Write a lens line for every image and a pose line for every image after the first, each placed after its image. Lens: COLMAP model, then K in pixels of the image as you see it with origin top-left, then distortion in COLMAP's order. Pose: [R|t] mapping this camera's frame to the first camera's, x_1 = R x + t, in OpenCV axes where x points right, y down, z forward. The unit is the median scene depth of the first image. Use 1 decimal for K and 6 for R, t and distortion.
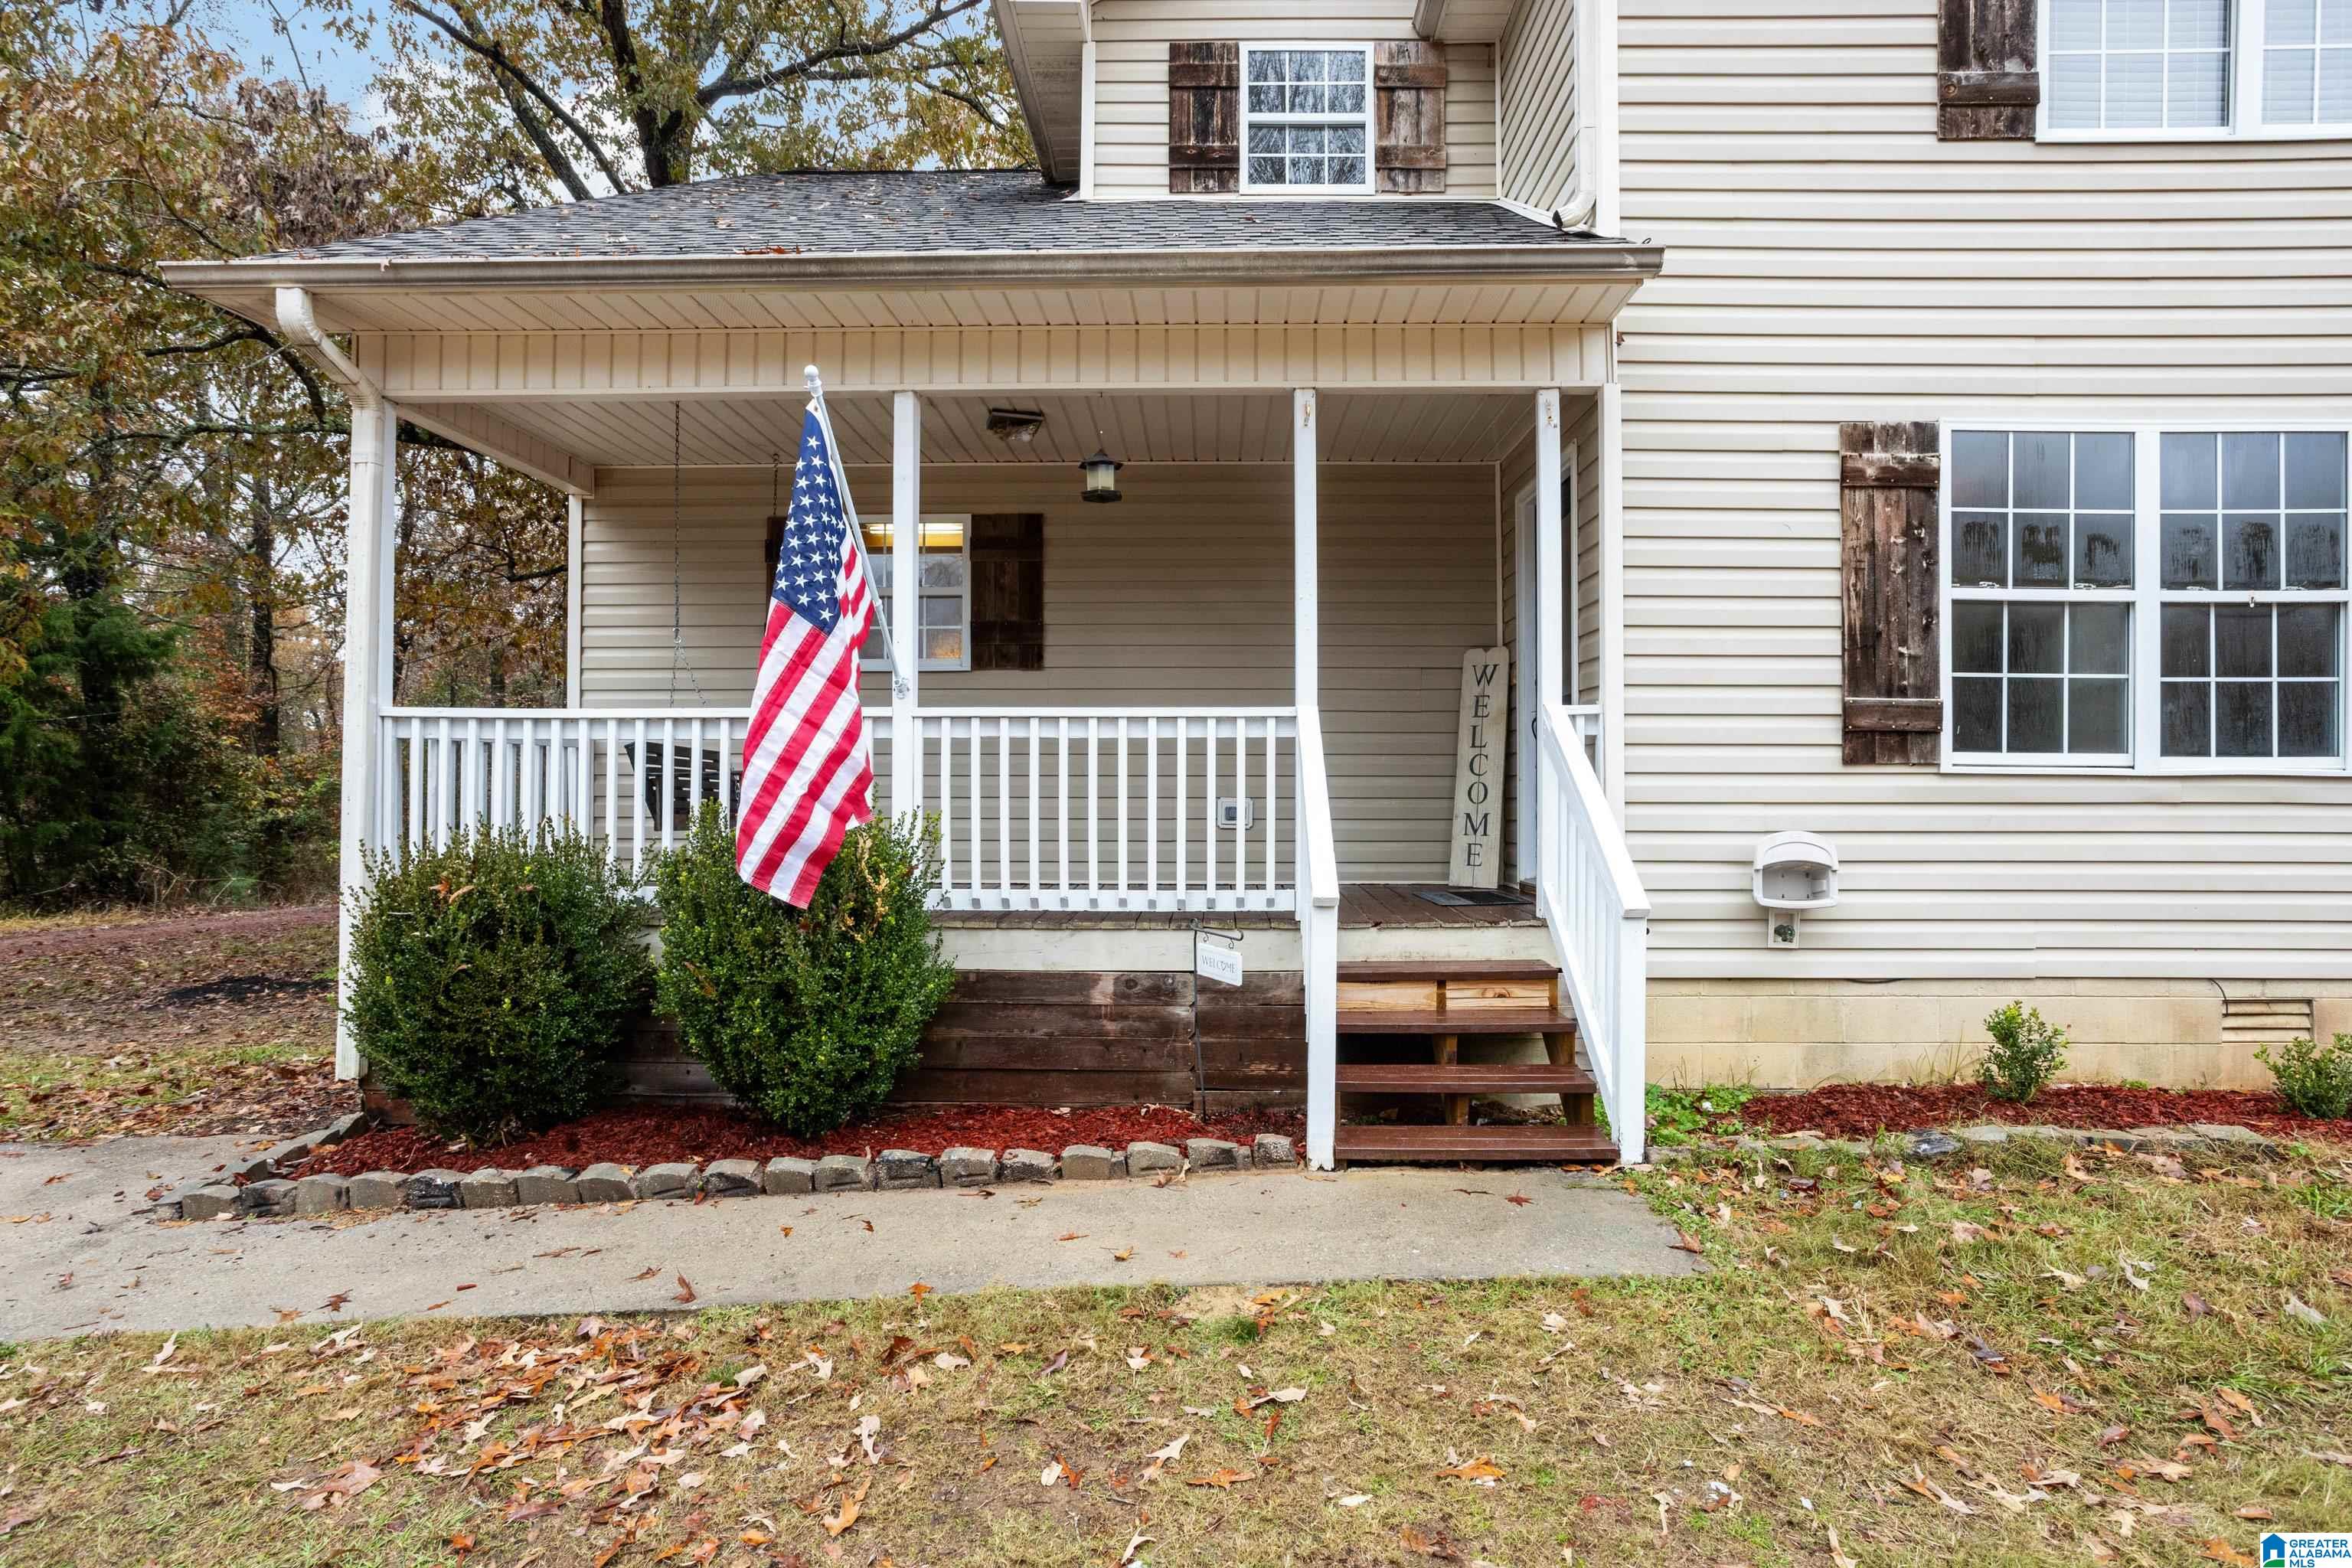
lens RADIAL K [[1221.9, 0, 1195.6], [0, 1221.9, 774.3], [0, 0, 1]] dist [-0.020047, 0.011321]
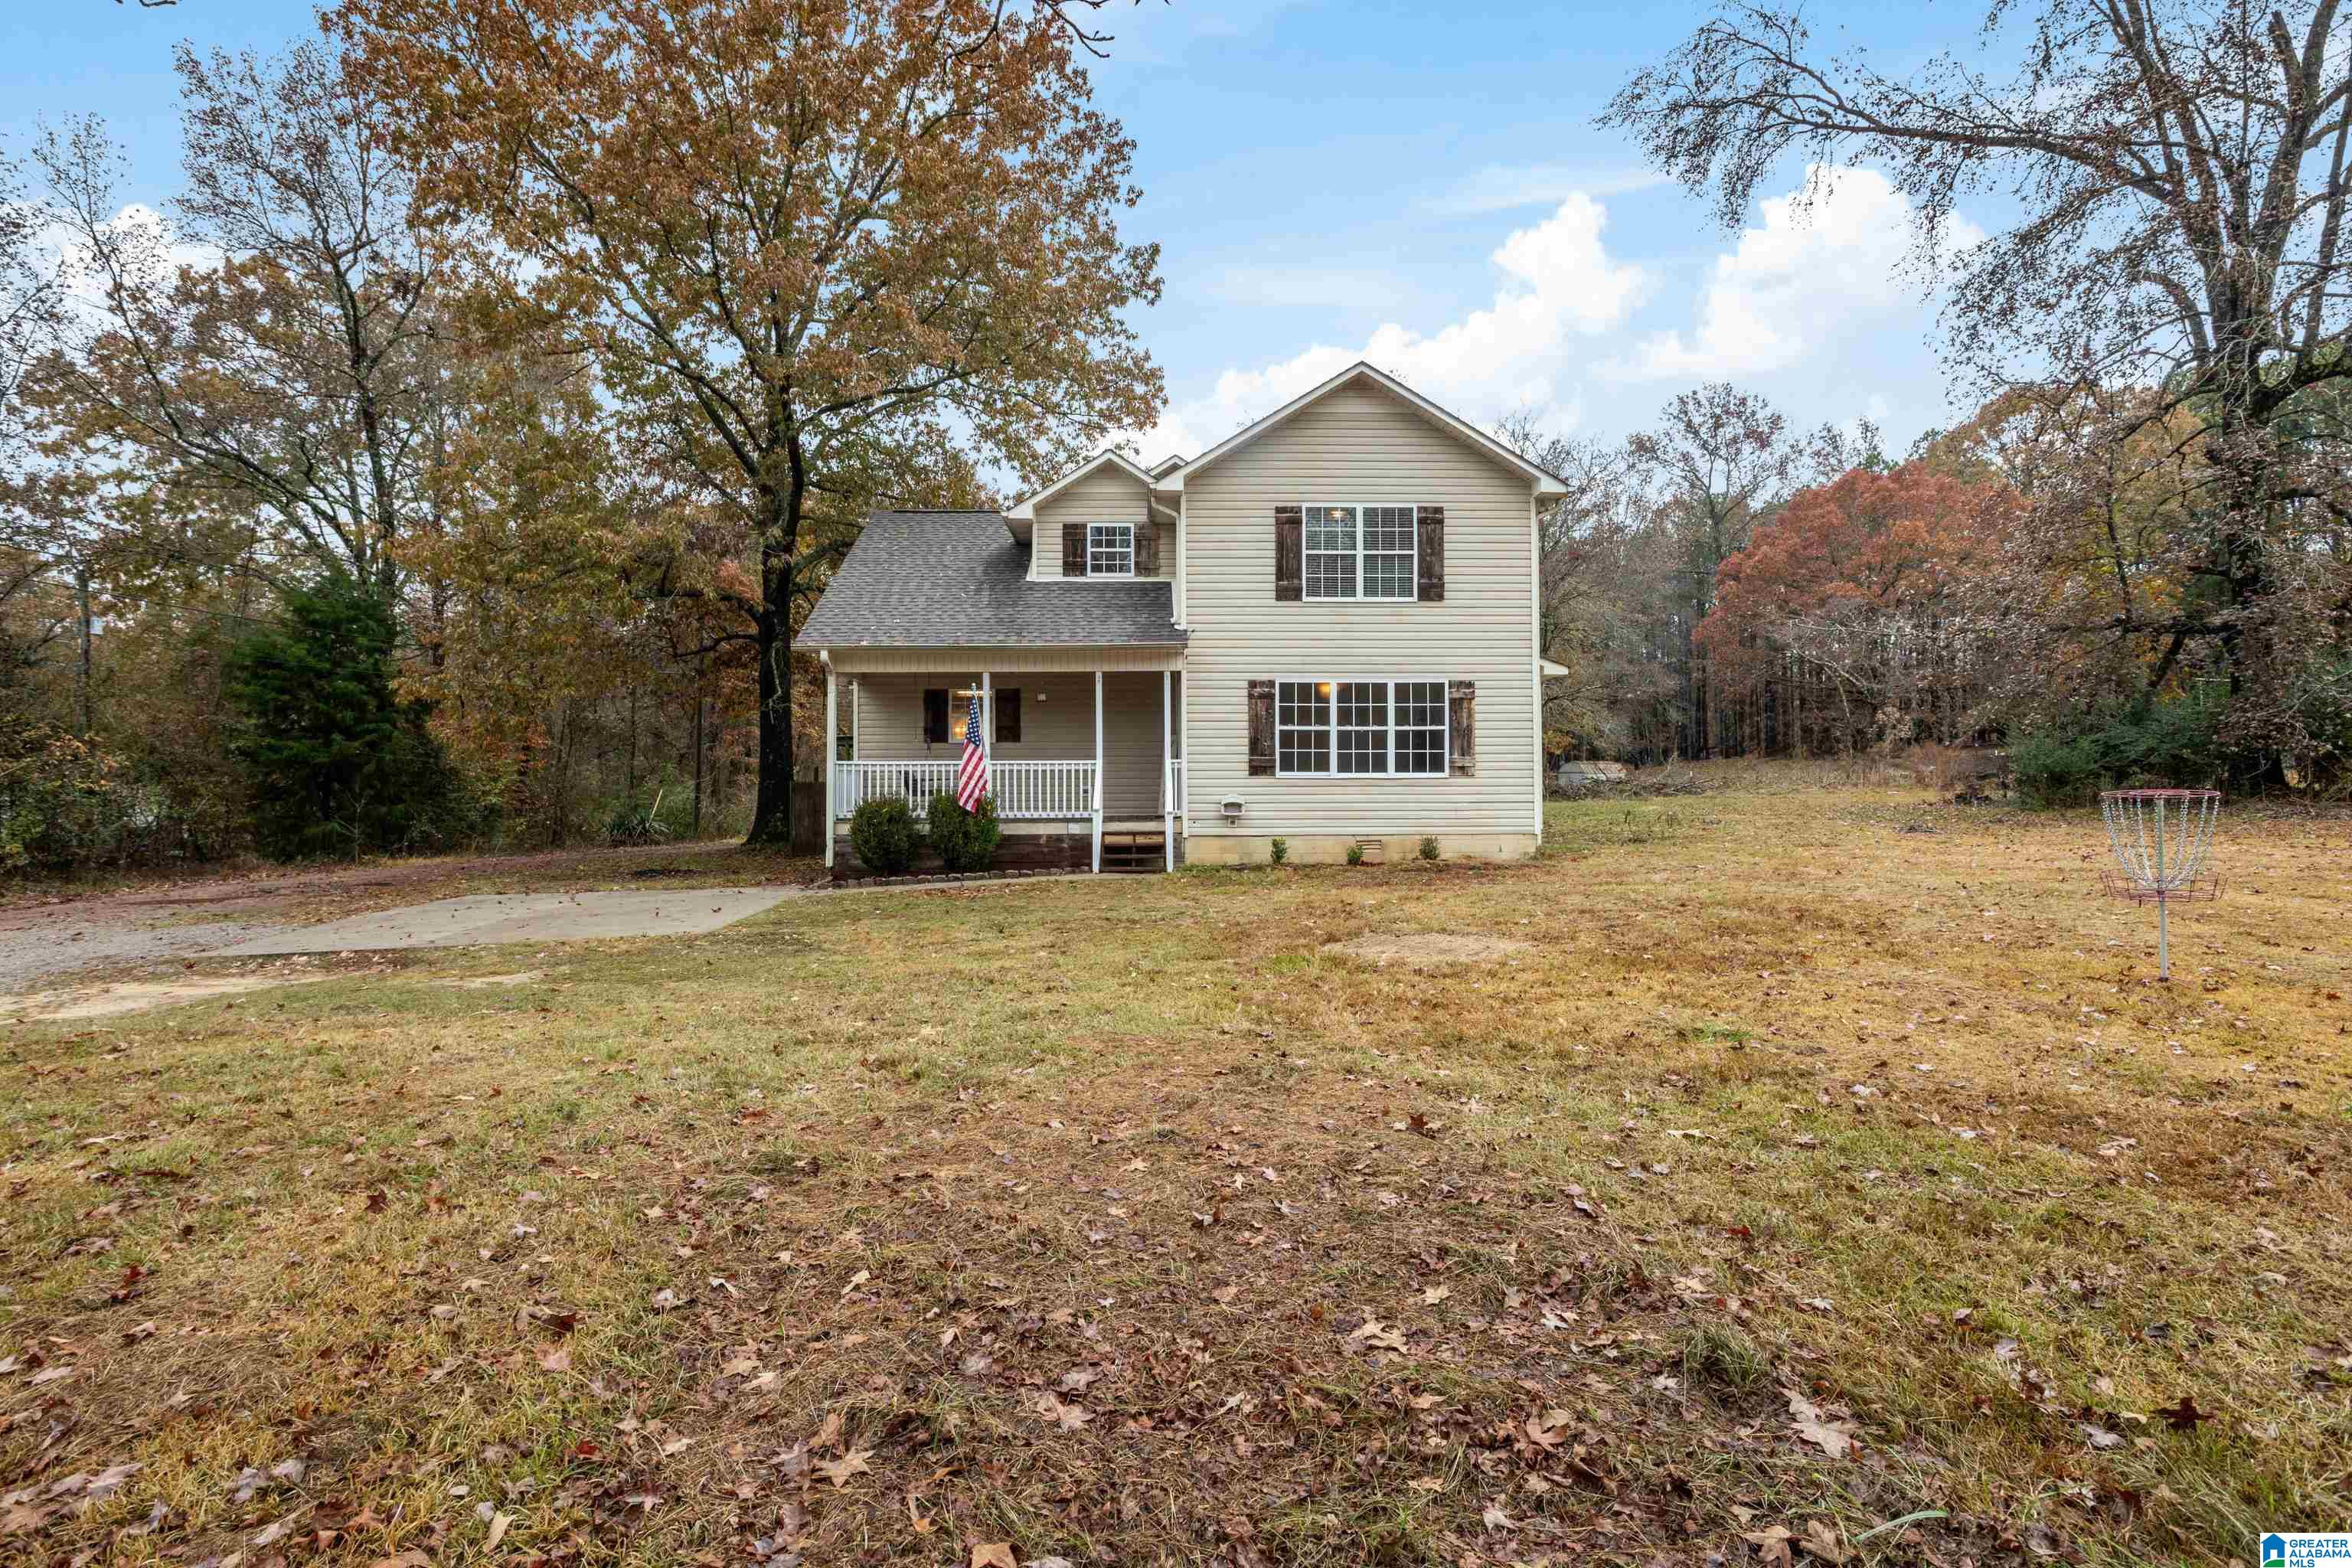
lens RADIAL K [[1221.9, 0, 1170.2], [0, 1221.9, 773.3], [0, 0, 1]] dist [-0.020047, 0.011321]
pose [[0.999261, -0.006039, 0.037967, 0.162540], [0.005902, 0.999976, 0.003724, -0.029474], [-0.037989, -0.003497, 0.999272, -2.592399]]
